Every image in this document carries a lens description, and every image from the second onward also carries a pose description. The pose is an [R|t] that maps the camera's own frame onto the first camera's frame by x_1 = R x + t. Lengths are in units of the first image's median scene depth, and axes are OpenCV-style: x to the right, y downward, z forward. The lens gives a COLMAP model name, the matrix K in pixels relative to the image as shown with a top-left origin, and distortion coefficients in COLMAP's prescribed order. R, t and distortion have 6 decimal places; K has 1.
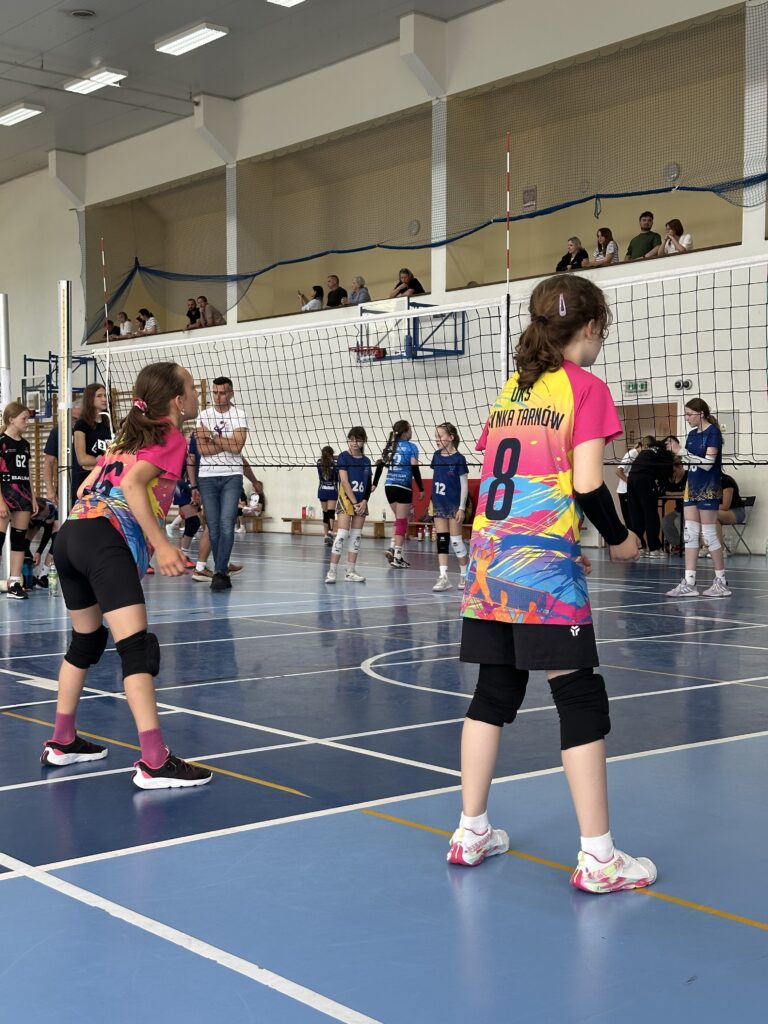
lens RADIAL K [[1439.3, 0, 384.0], [0, 1439.3, 512.0], [0, 0, 1]] dist [0.111958, 0.047322]
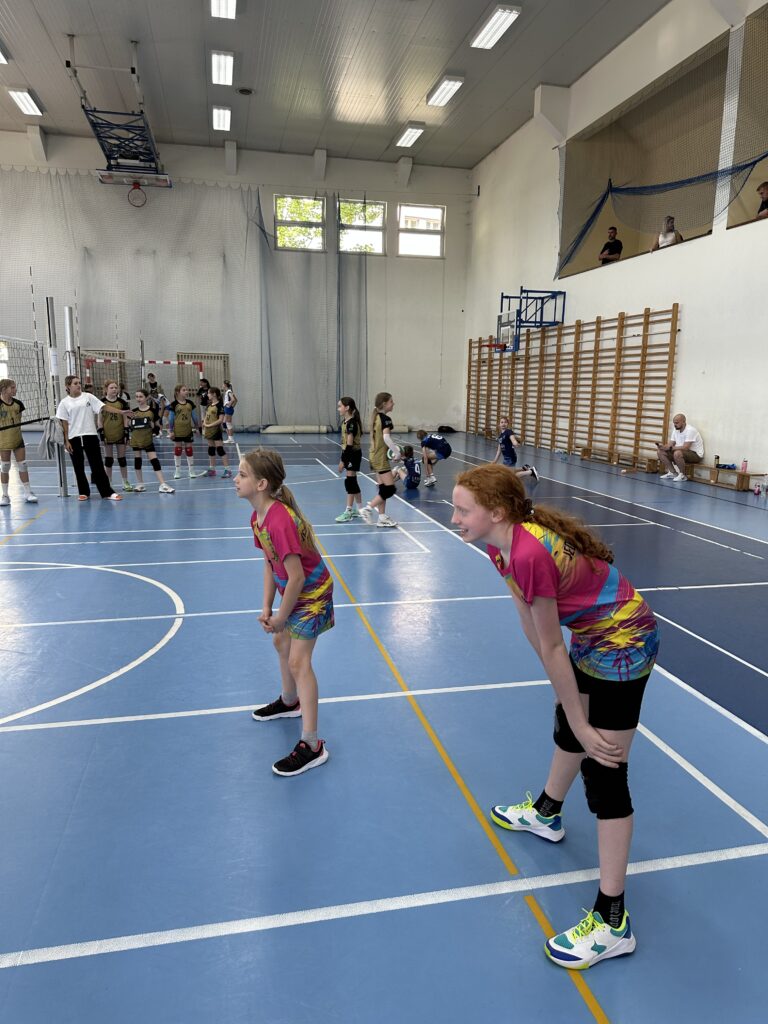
lens RADIAL K [[729.9, 0, 384.0], [0, 729.9, 512.0], [0, 0, 1]] dist [-0.000513, 0.000896]
pose [[0.884744, 0.098612, -0.455526, -0.060750], [-0.026461, 0.986412, 0.162144, -0.032687], [0.465325, -0.131402, 0.875332, 0.466553]]
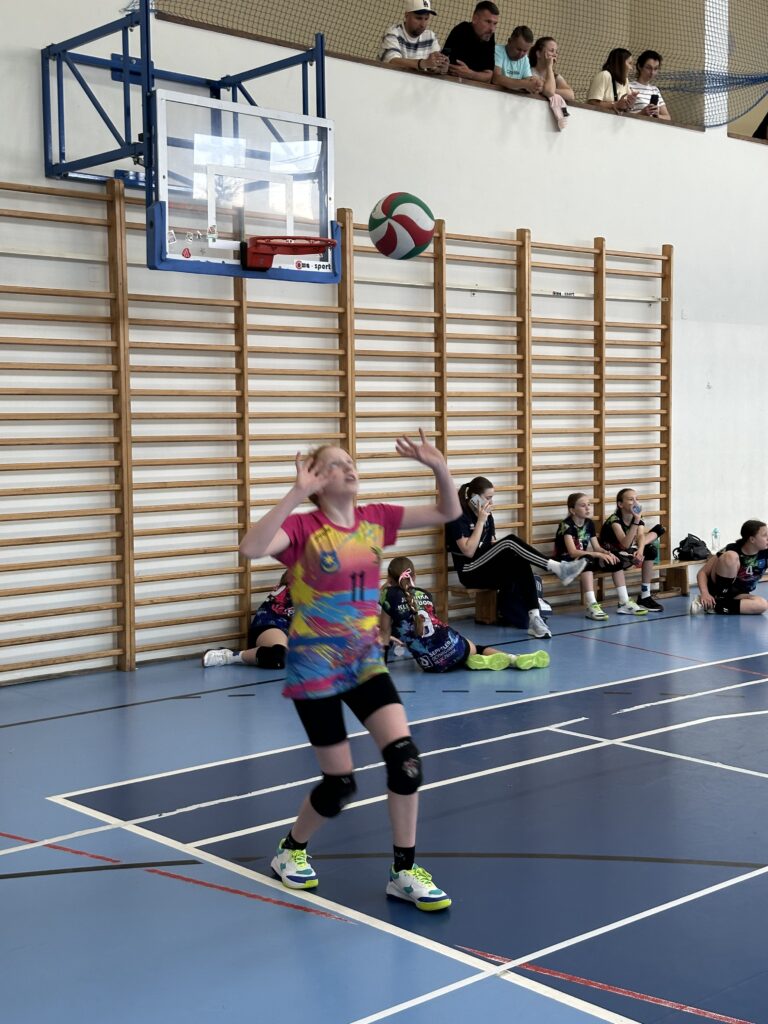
lens RADIAL K [[1439.3, 0, 384.0], [0, 1439.3, 512.0], [0, 0, 1]] dist [0.111958, 0.047322]
pose [[-0.030260, -0.058574, 0.997824, -0.523194], [0.026223, 0.997891, 0.059373, -0.039011], [-0.999198, 0.027963, -0.028660, 1.019975]]
